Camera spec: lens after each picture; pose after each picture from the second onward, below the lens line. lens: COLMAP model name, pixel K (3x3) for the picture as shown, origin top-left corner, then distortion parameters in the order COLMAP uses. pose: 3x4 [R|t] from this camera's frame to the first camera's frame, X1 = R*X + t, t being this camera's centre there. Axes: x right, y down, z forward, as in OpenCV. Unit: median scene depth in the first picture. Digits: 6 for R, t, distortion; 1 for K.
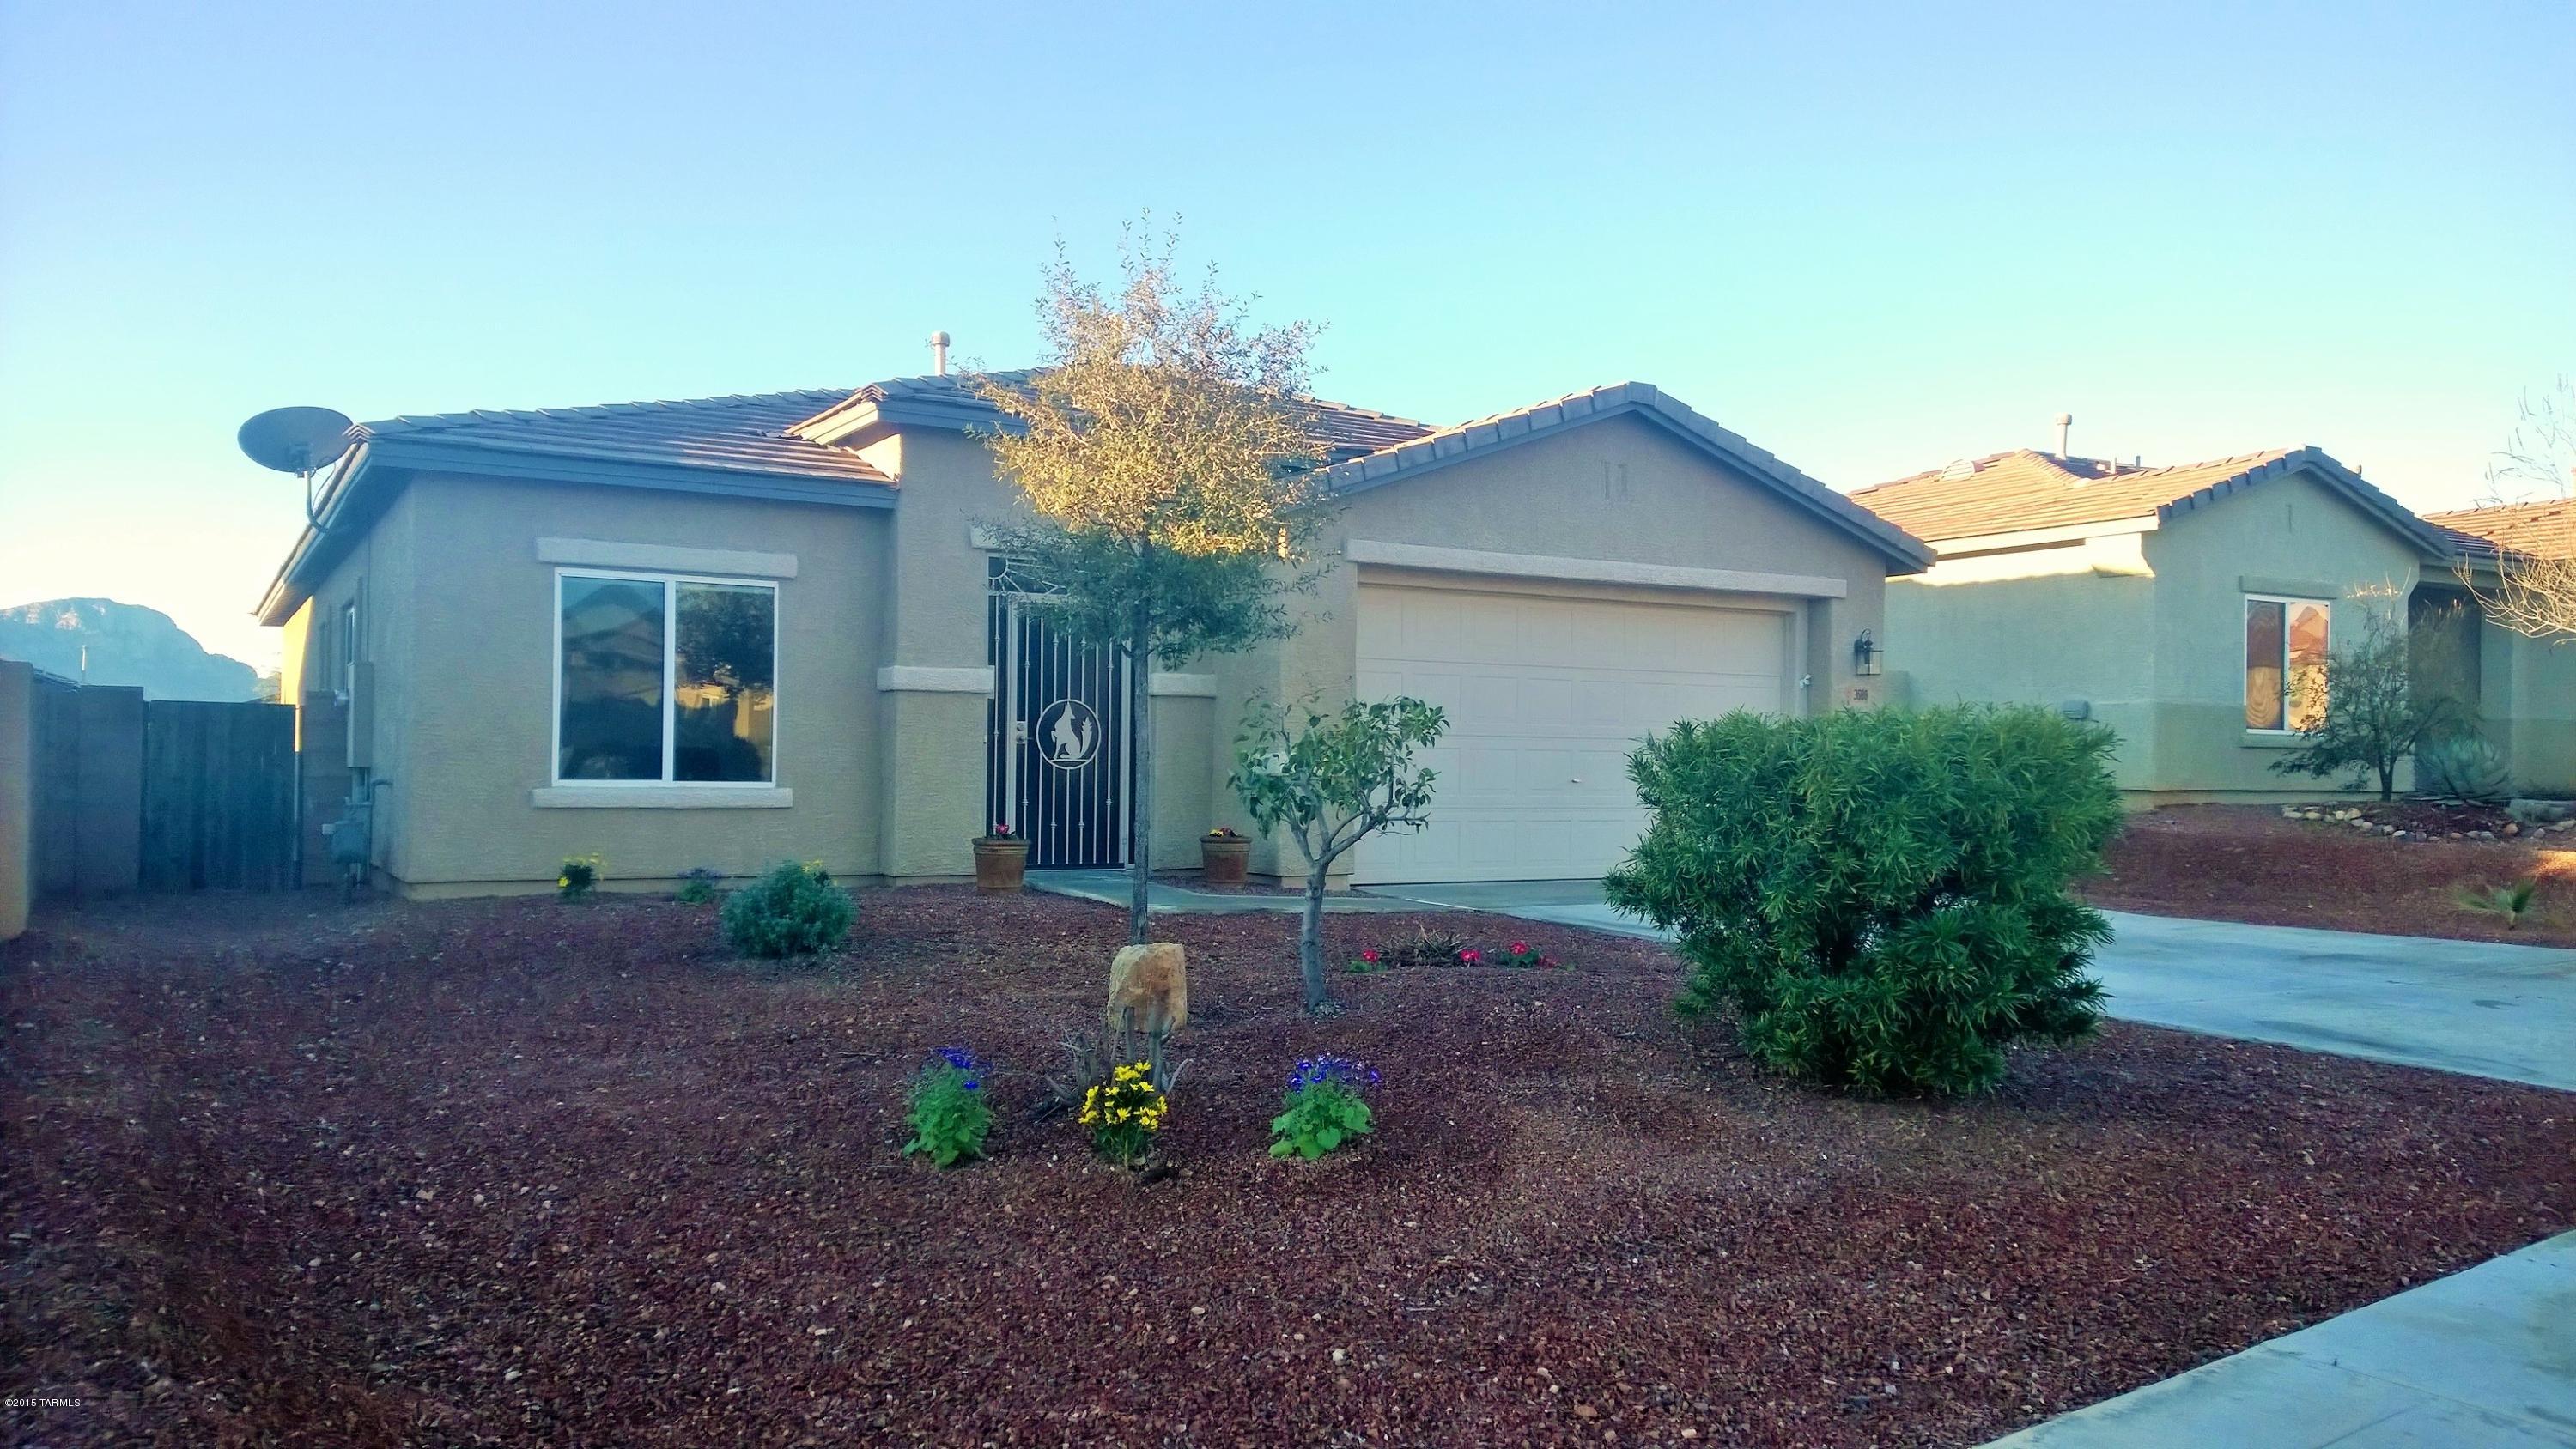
lens RADIAL K [[1875.9, 0, 1288.0], [0, 1875.9, 724.5], [0, 0, 1]] dist [0.098502, -0.071152]
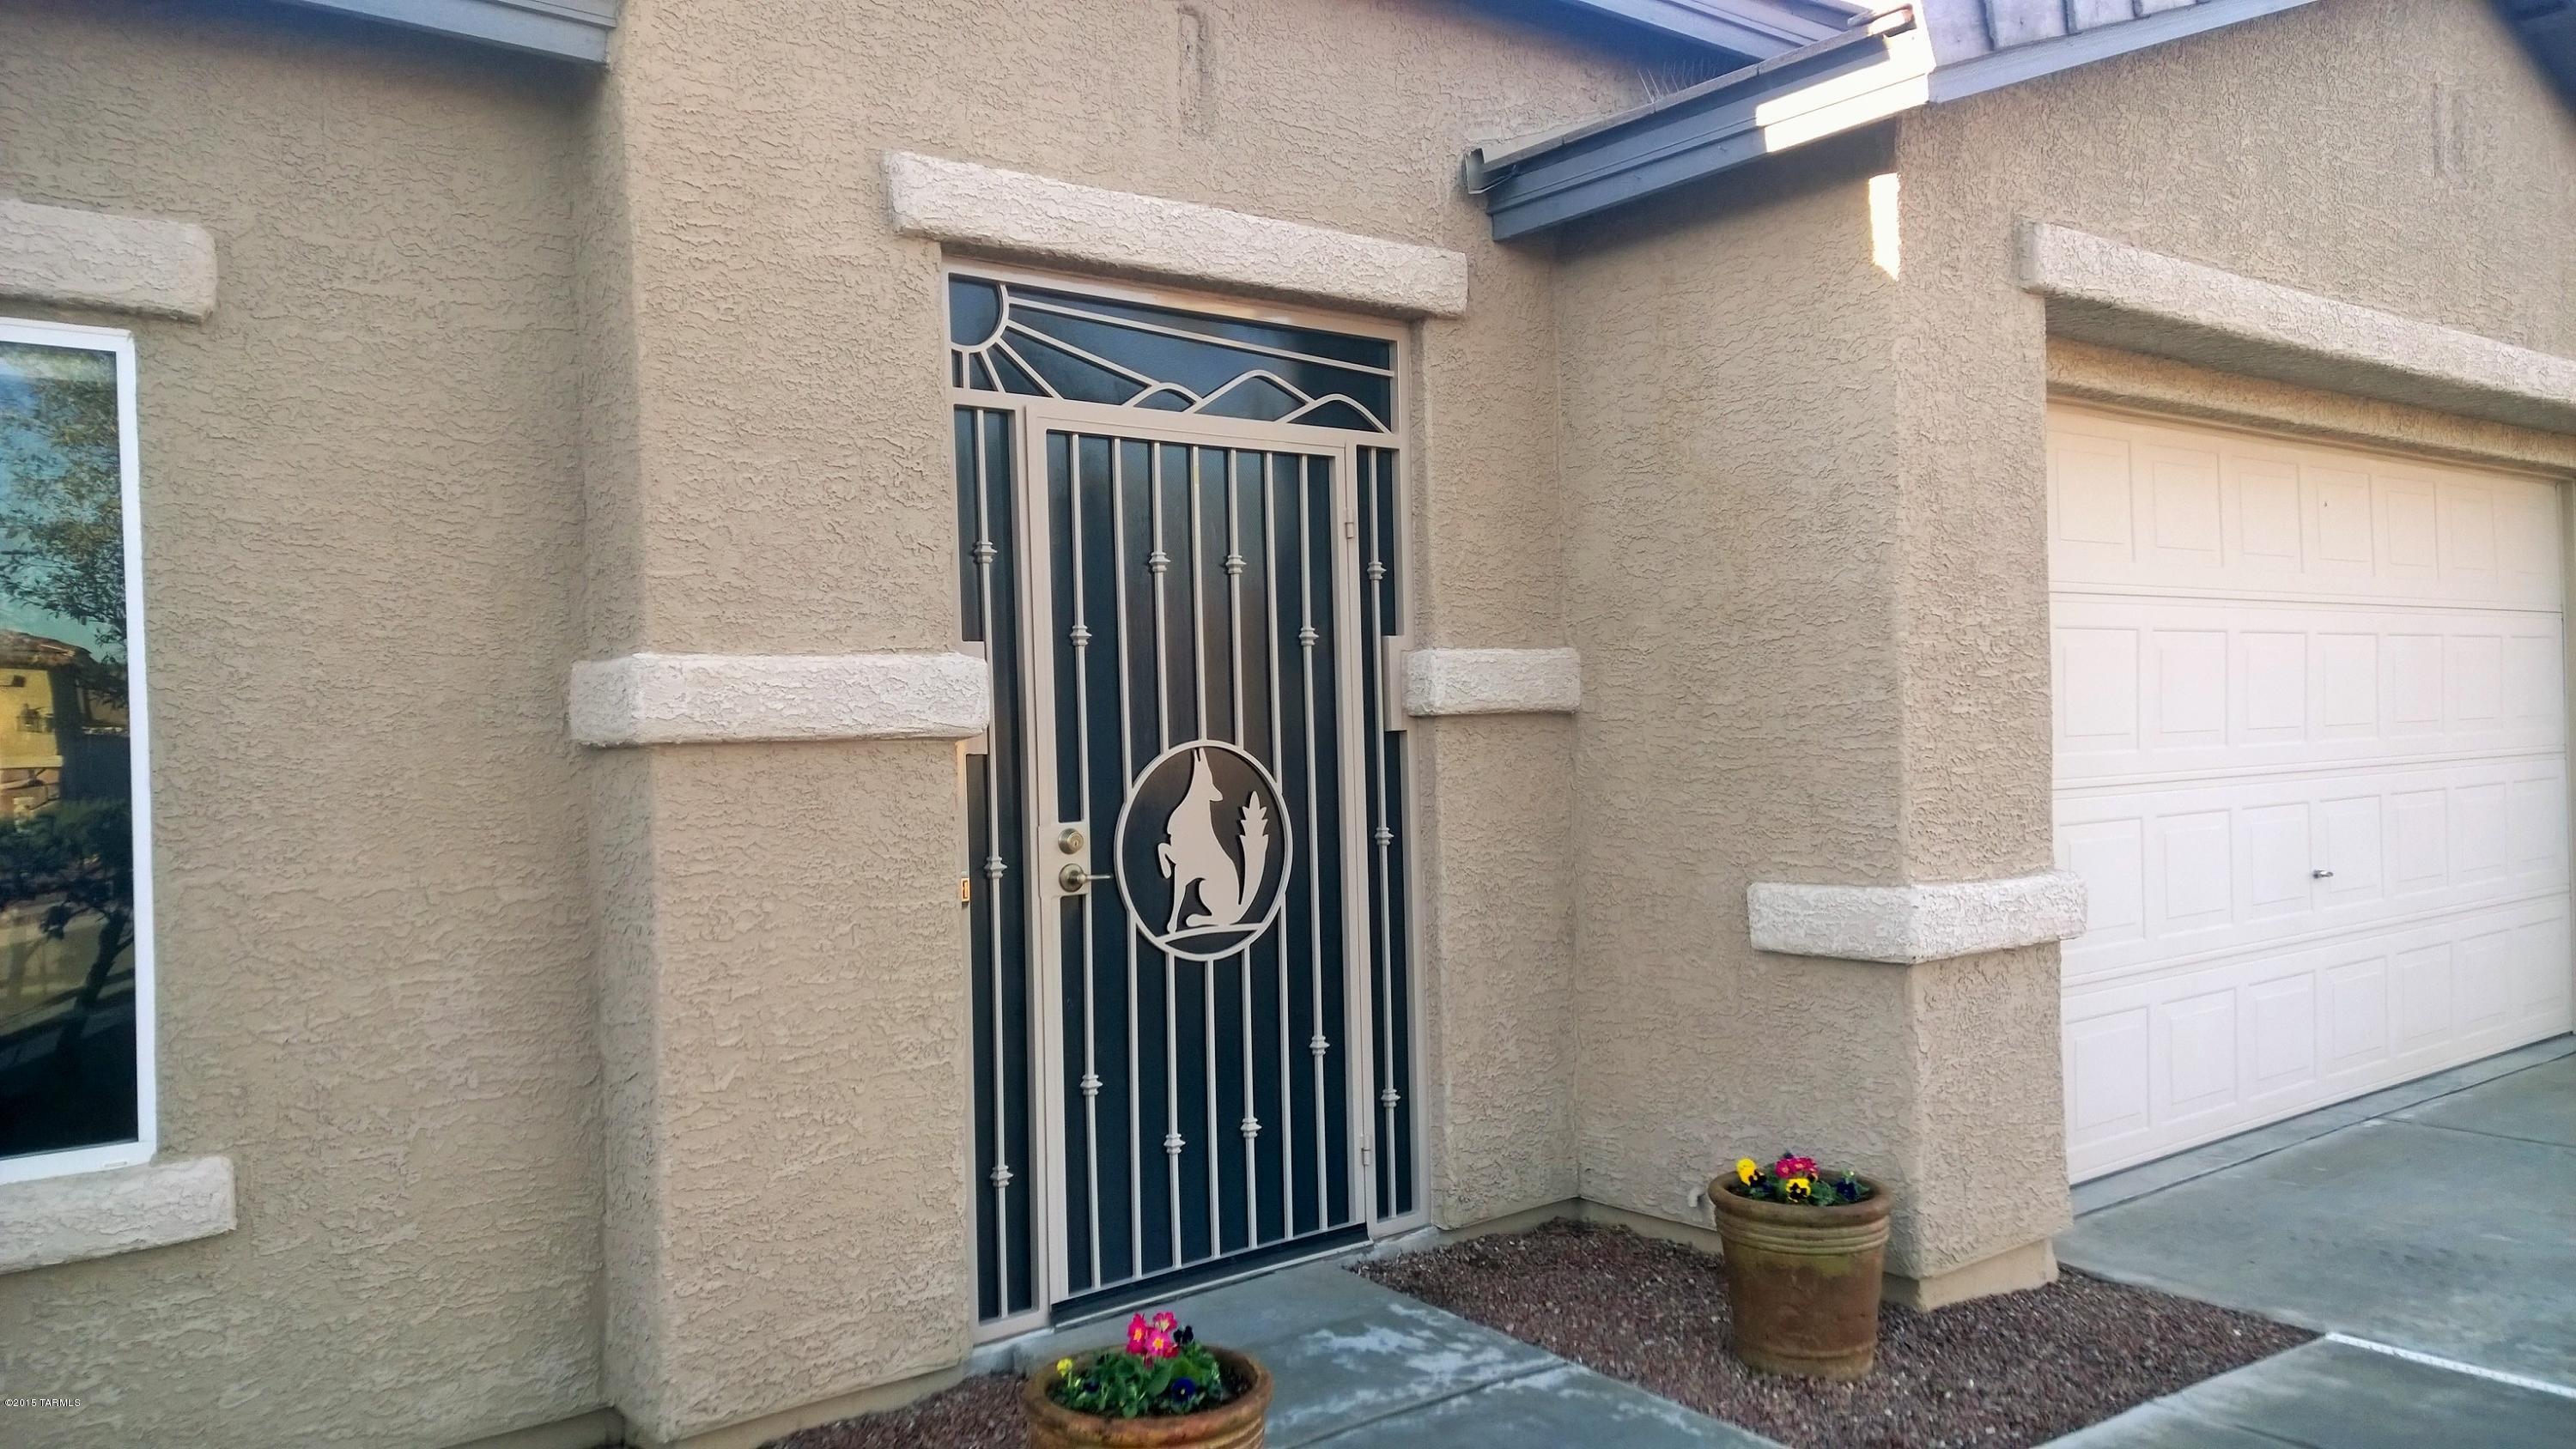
lens RADIAL K [[1875.9, 0, 1288.0], [0, 1875.9, 724.5], [0, 0, 1]] dist [0.098502, -0.071152]
pose [[0.989163, -0.038821, 0.141595, -0.151109], [0.036675, 0.999170, 0.017732, -0.021827], [-0.142166, -0.012347, 0.989766, 0.698772]]
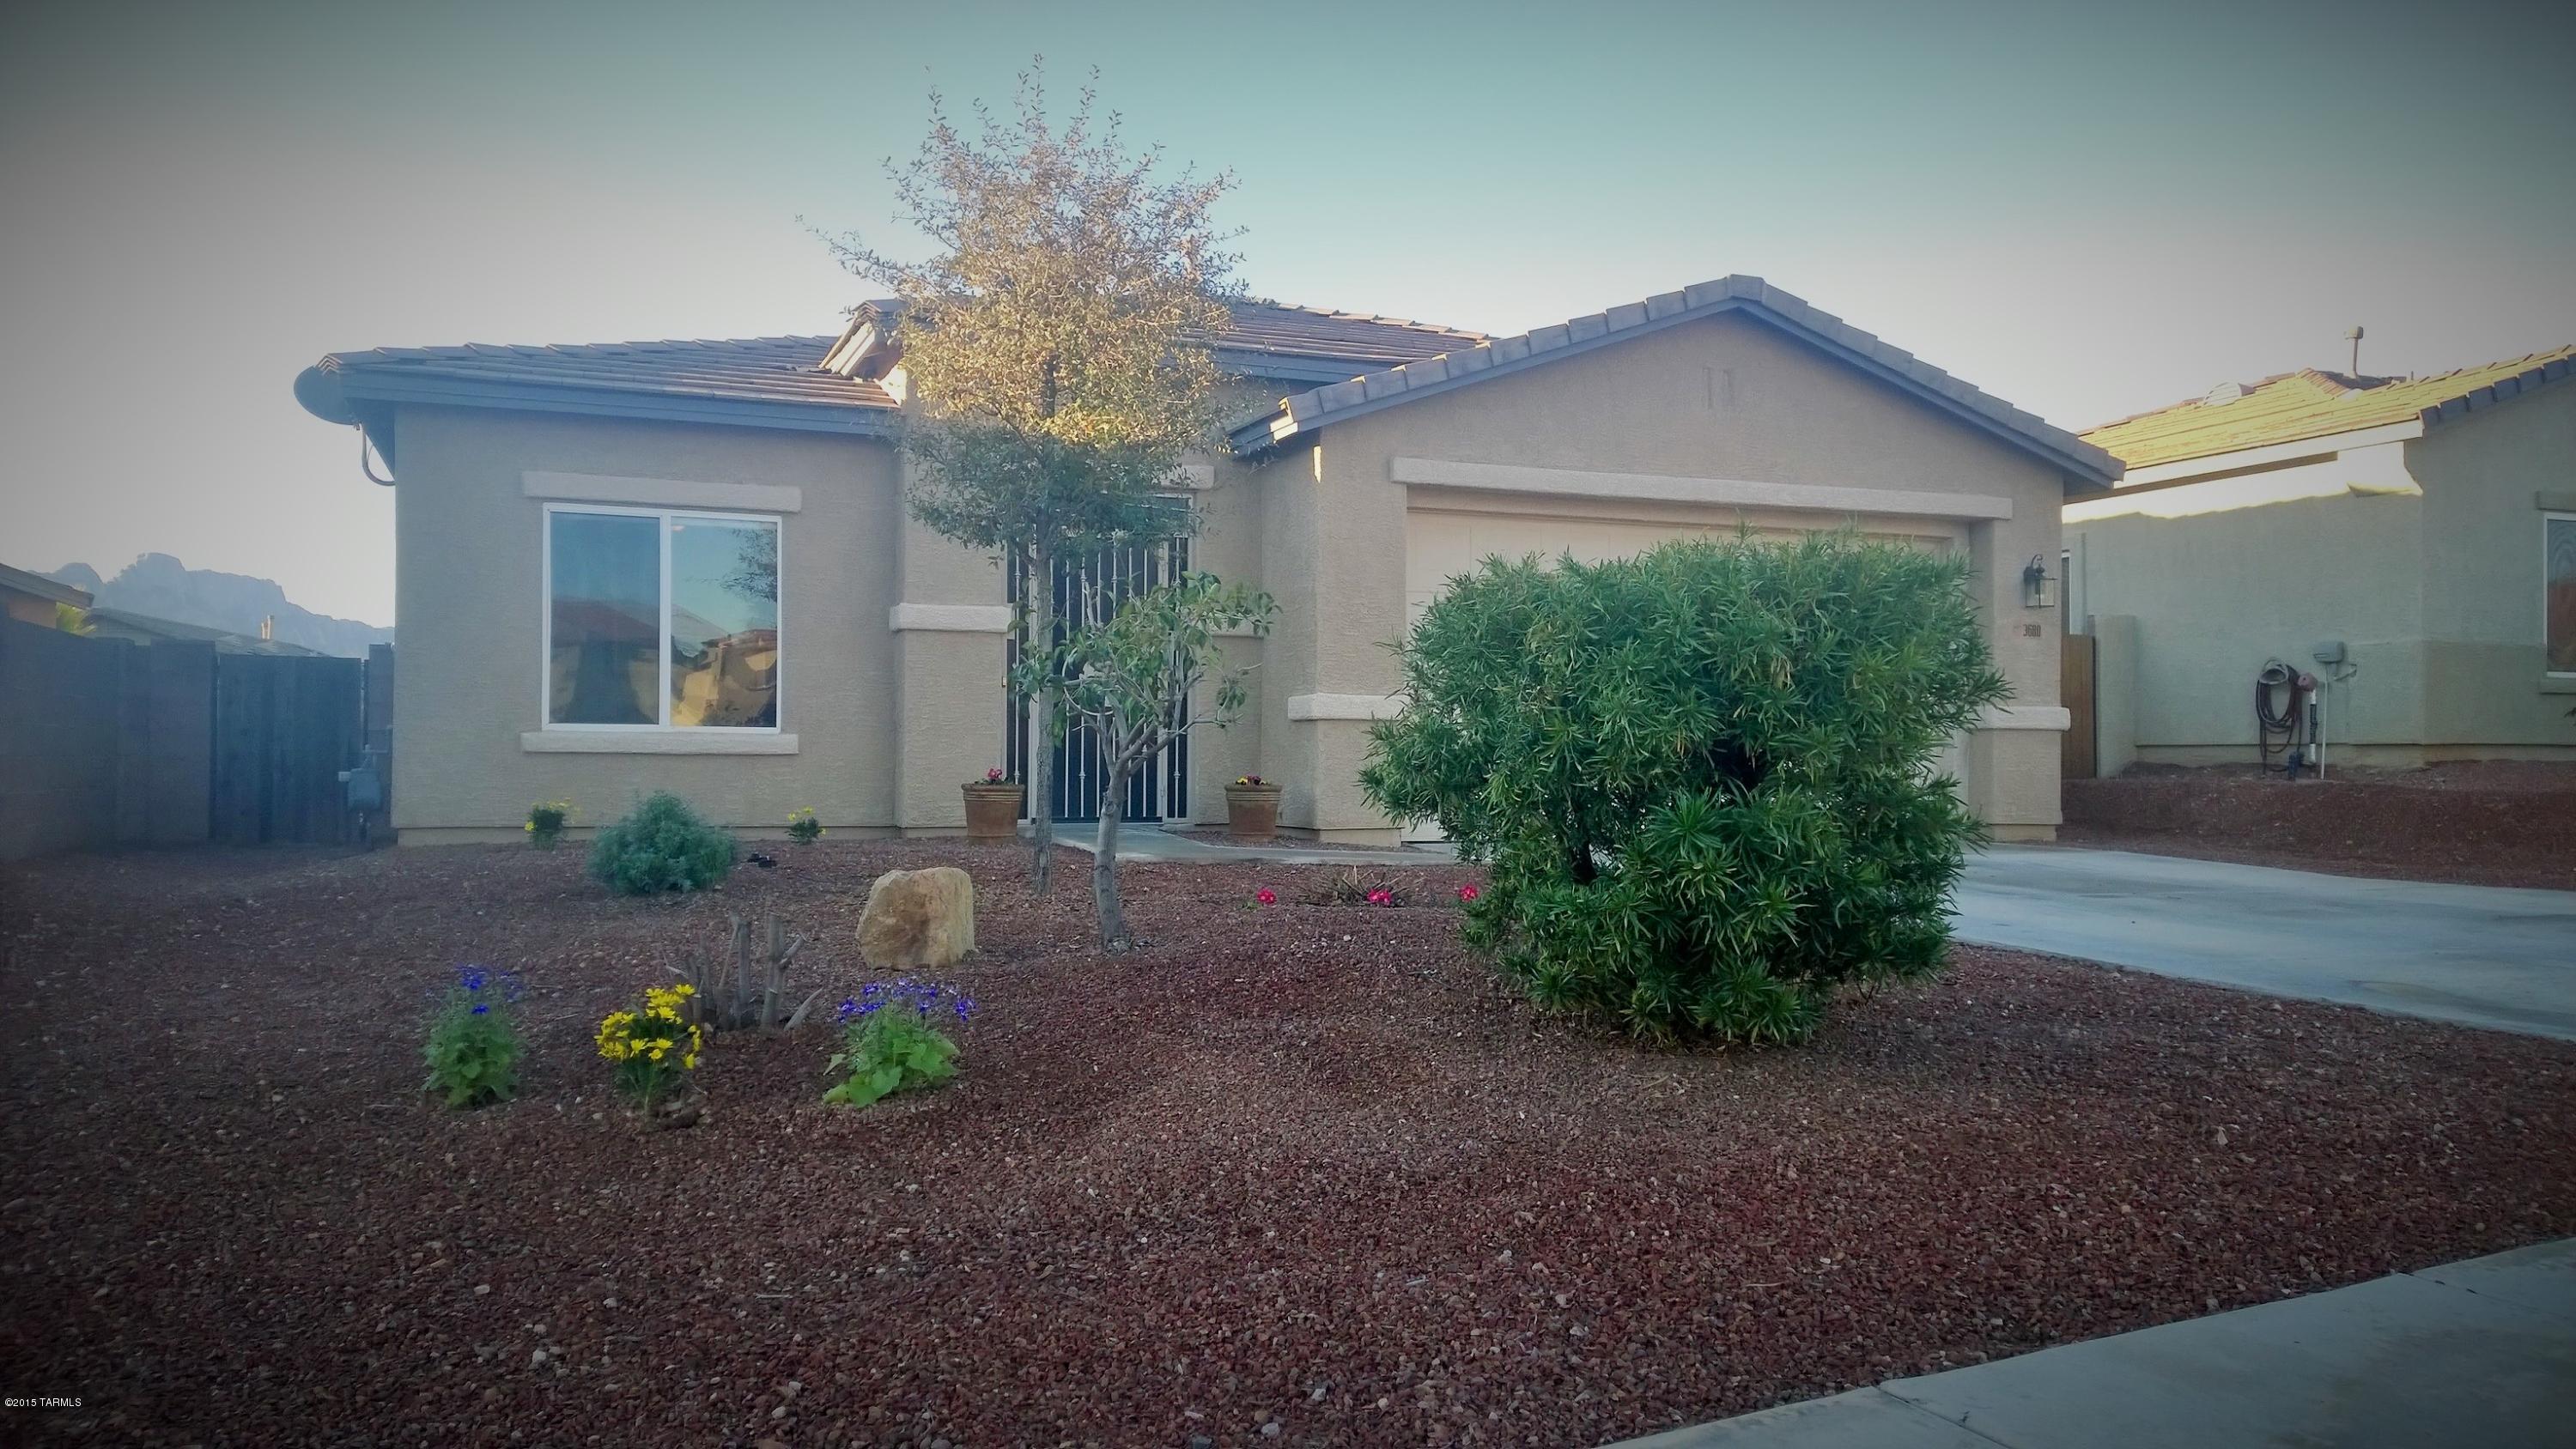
lens RADIAL K [[1875.9, 0, 1288.0], [0, 1875.9, 724.5], [0, 0, 1]] dist [0.098502, -0.071152]
pose [[0.987080, -0.008048, -0.160027, 0.127668], [0.008415, 0.999963, 0.001612, 0.028441], [0.160008, -0.002938, 0.987111, 0.098809]]
